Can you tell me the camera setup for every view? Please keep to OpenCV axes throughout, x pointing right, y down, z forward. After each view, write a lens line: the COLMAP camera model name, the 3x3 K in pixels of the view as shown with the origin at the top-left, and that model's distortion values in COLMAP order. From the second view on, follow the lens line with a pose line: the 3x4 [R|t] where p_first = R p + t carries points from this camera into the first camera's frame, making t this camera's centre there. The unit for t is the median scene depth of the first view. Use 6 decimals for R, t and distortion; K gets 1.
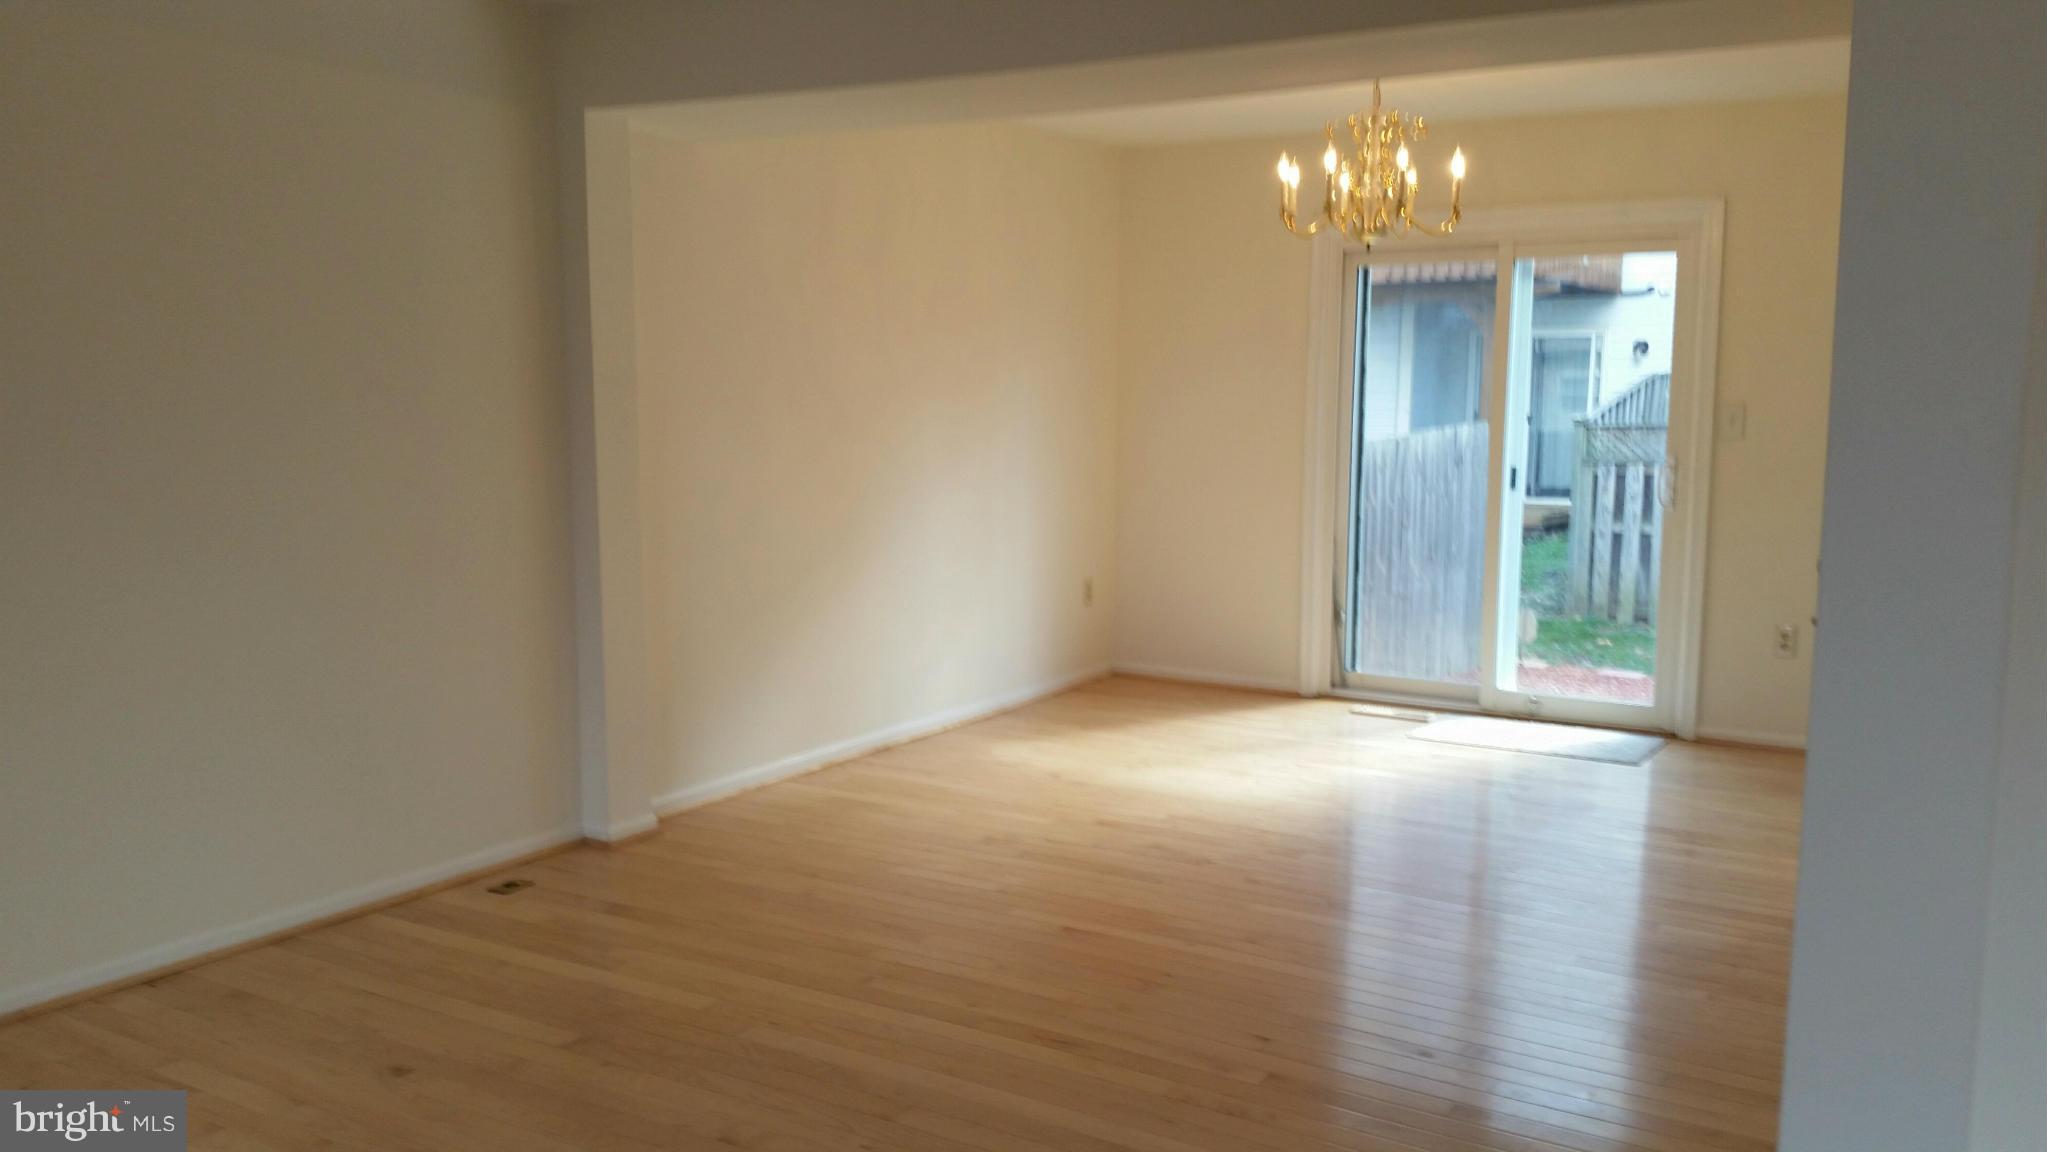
lens RADIAL K [[1665.4, 0, 1020.4], [0, 1665.4, 580.1], [0, 0, 1]] dist [0.014726, 0.002640]
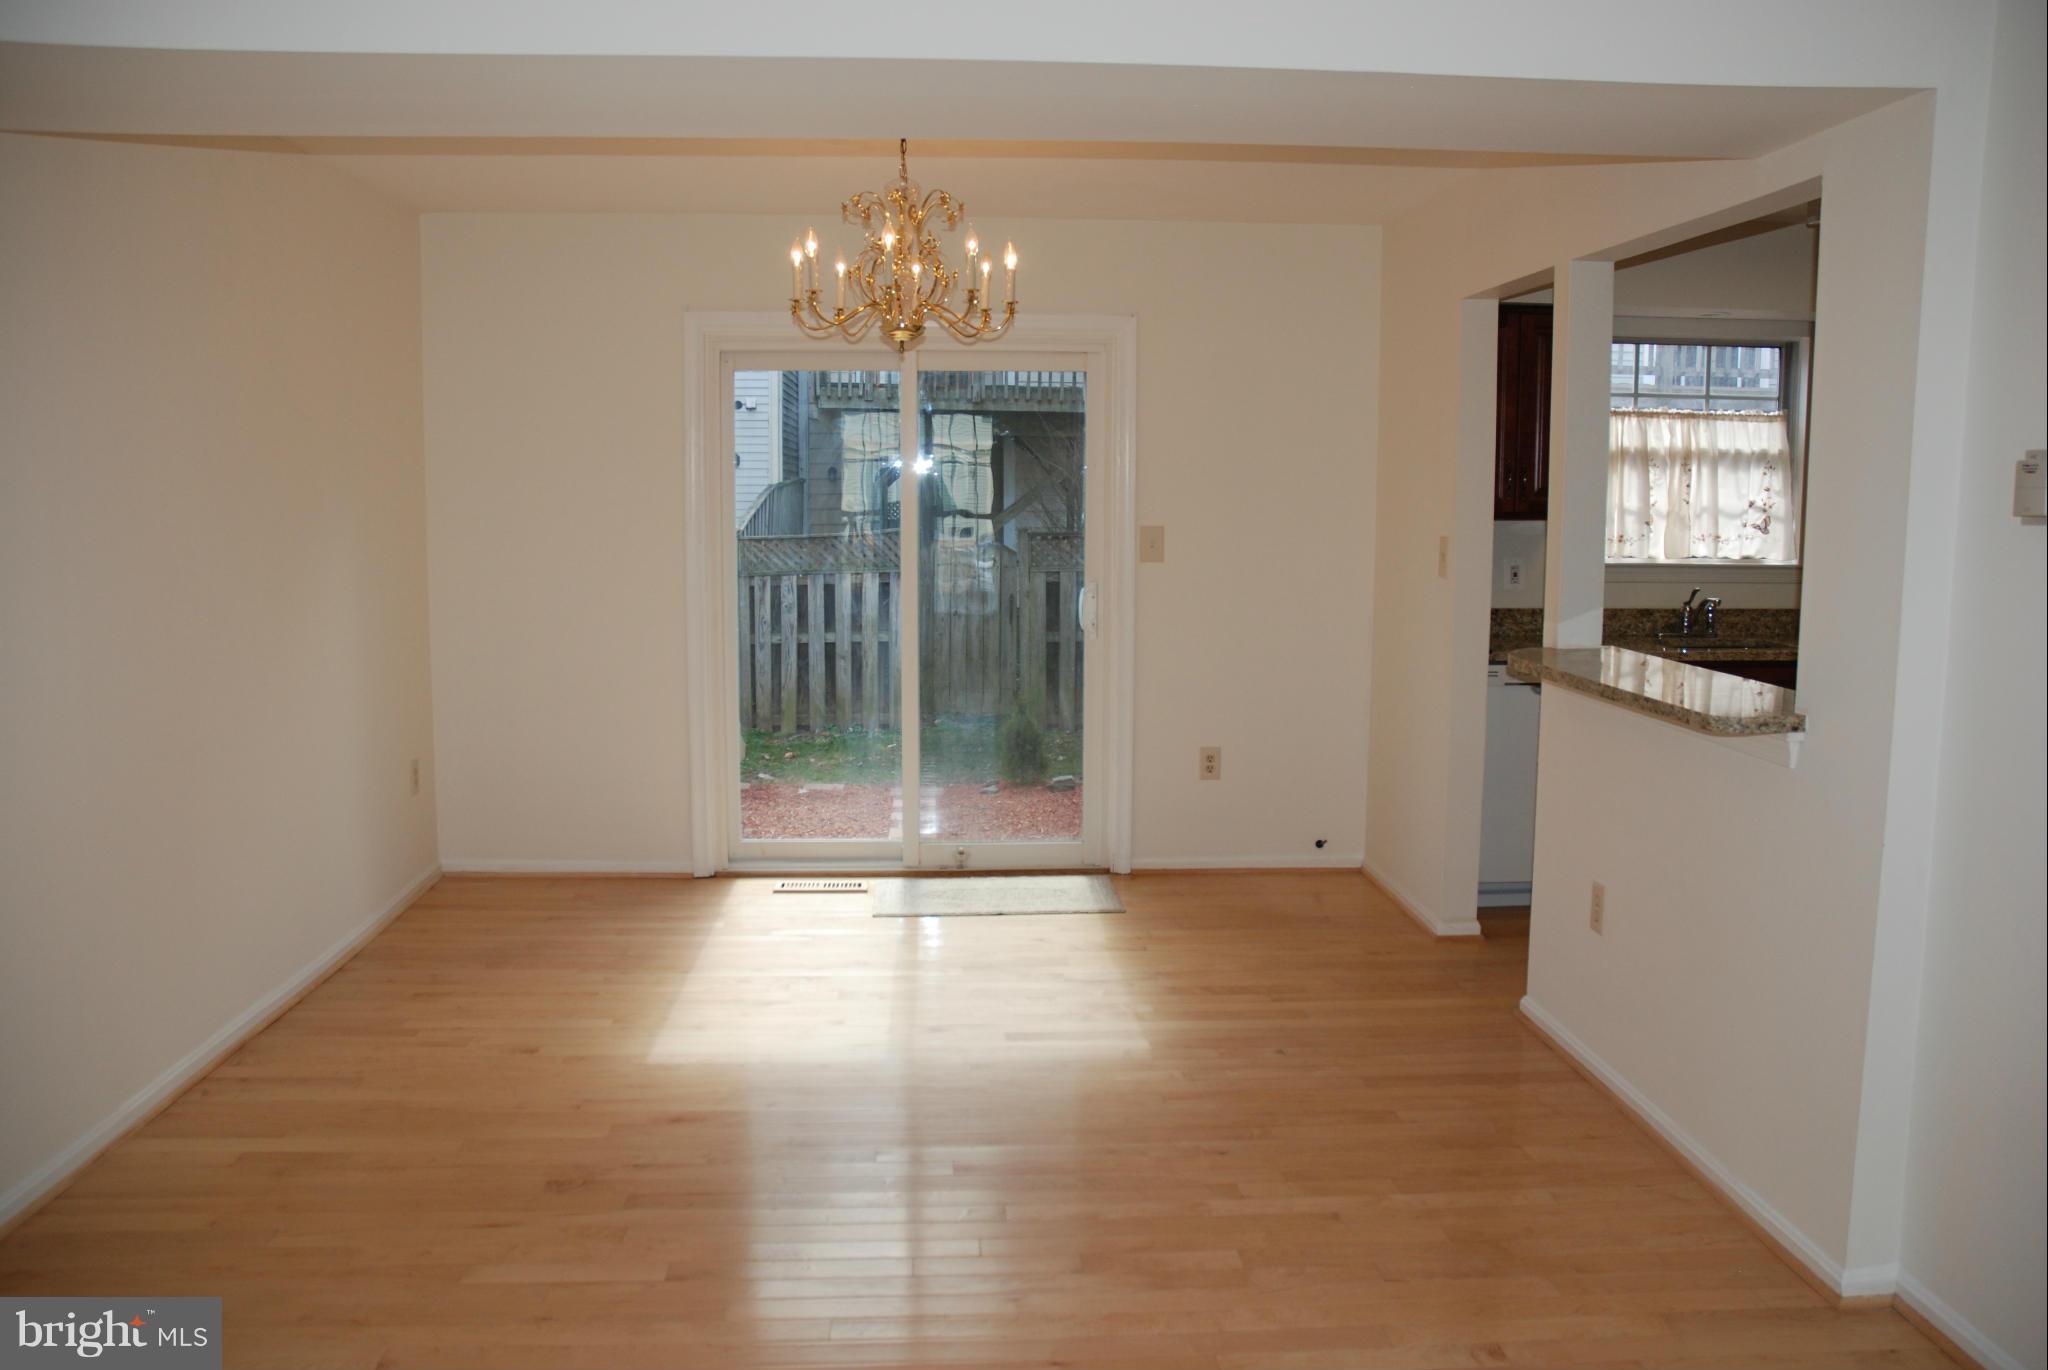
lens RADIAL K [[1613.5, 0, 1027.1], [0, 1613.5, 672.6], [0, 0, 1]] dist [-0.095610, 0.011489]
pose [[0.815360, -0.067020, 0.575062, -0.077787], [0.068829, 0.997454, 0.018658, -0.018851], [-0.574848, 0.024368, 0.817897, 0.121118]]
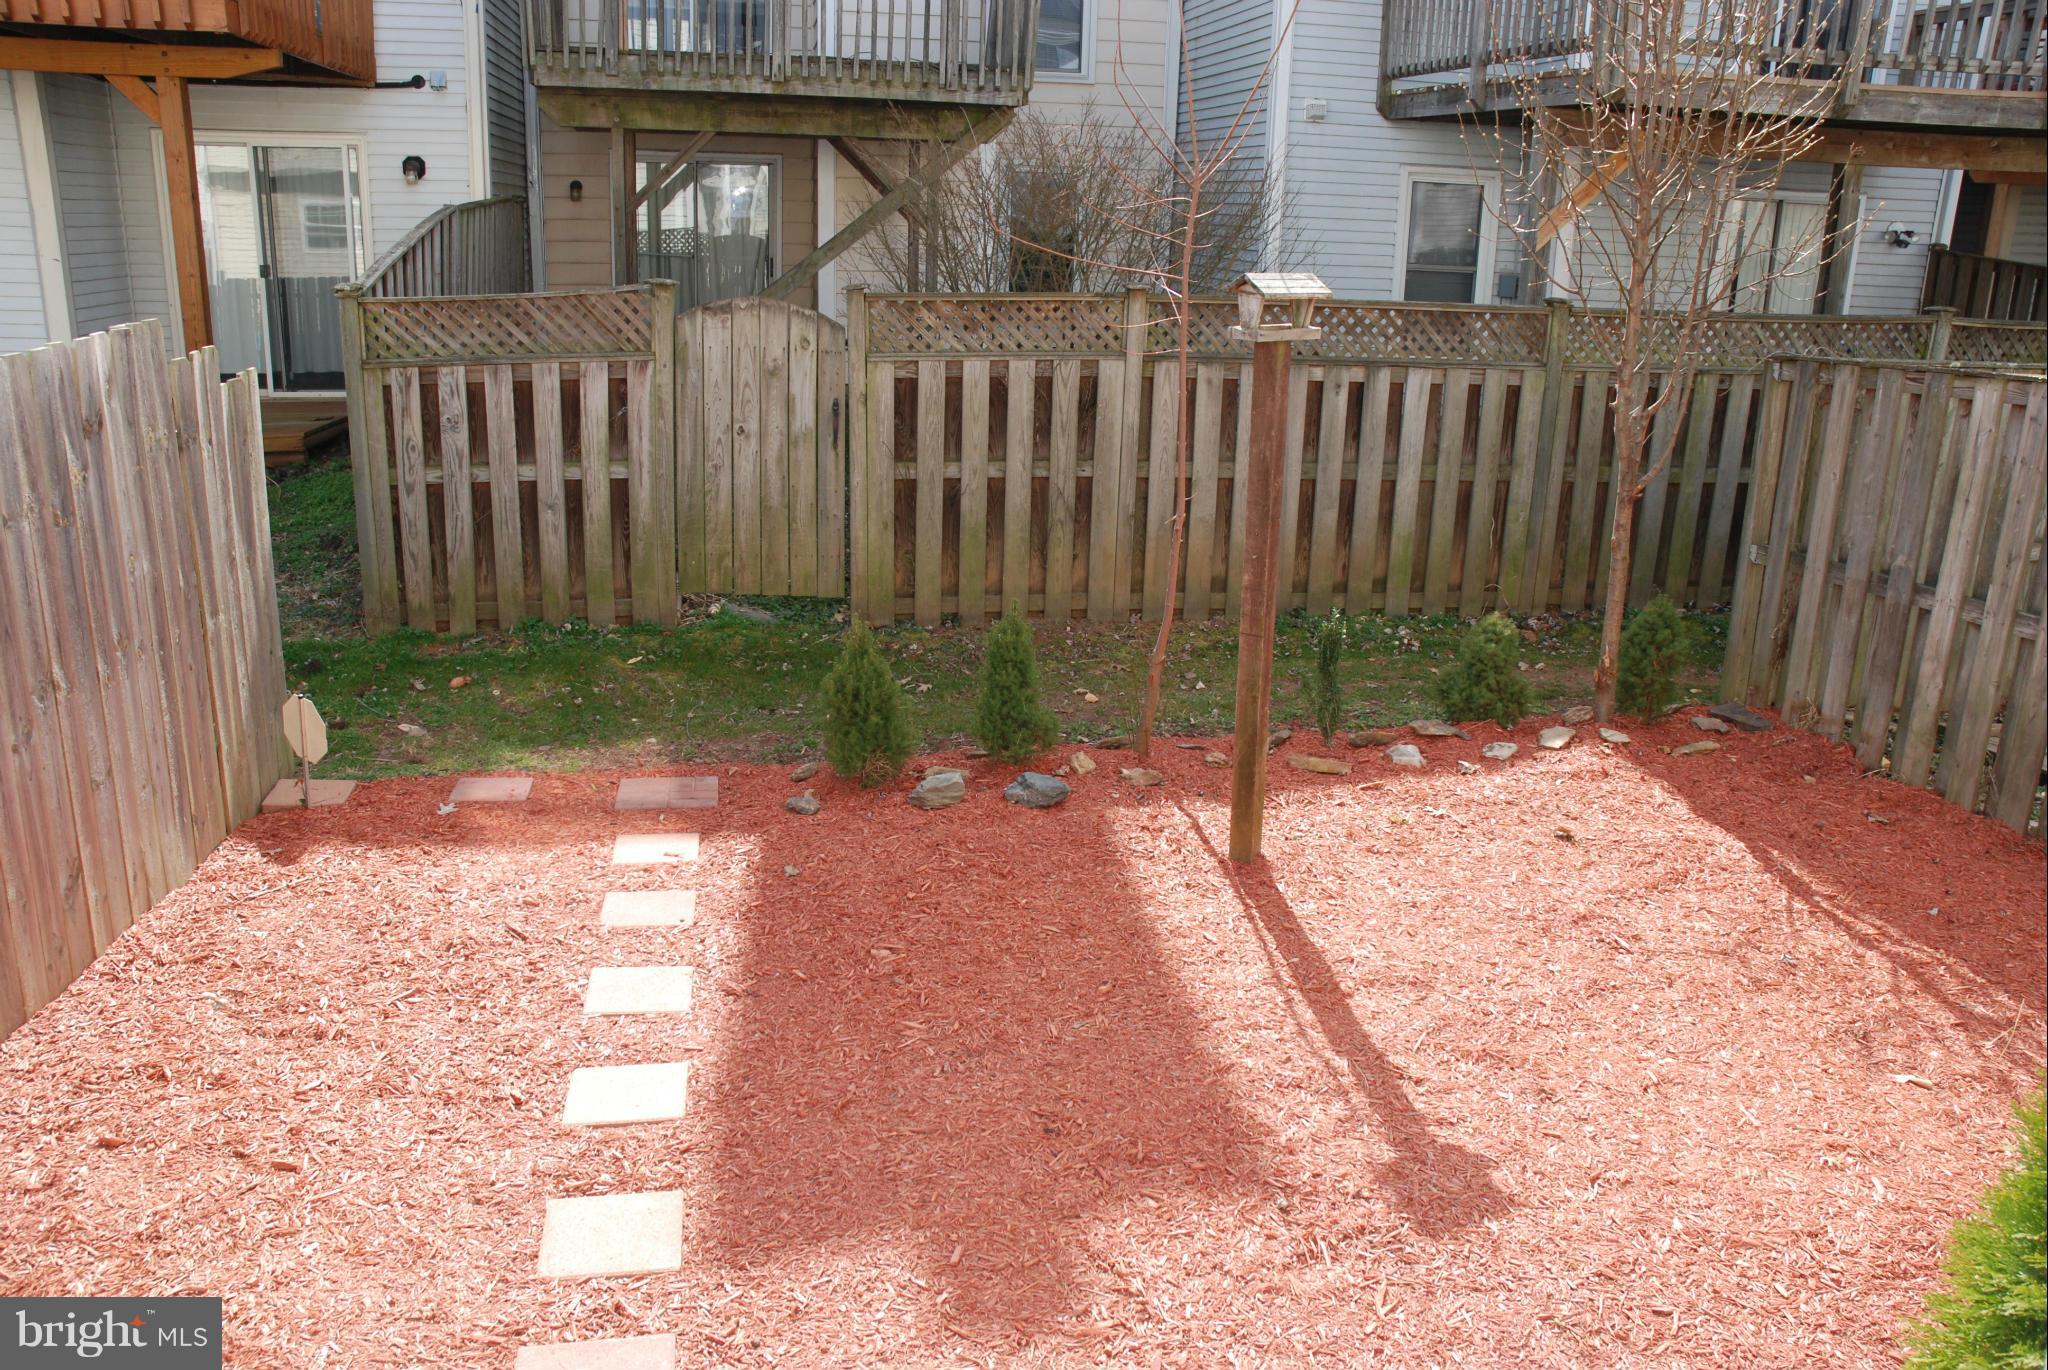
lens RADIAL K [[1613.5, 0, 1017.1], [0, 1613.5, 699.6], [0, 0, 1]] dist [-0.095610, 0.011489]
pose [[0.750569, -0.177572, 0.636486, 0.141788], [0.058340, 0.977263, 0.203848, -0.056666], [-0.658211, -0.115870, 0.743863, 0.439612]]
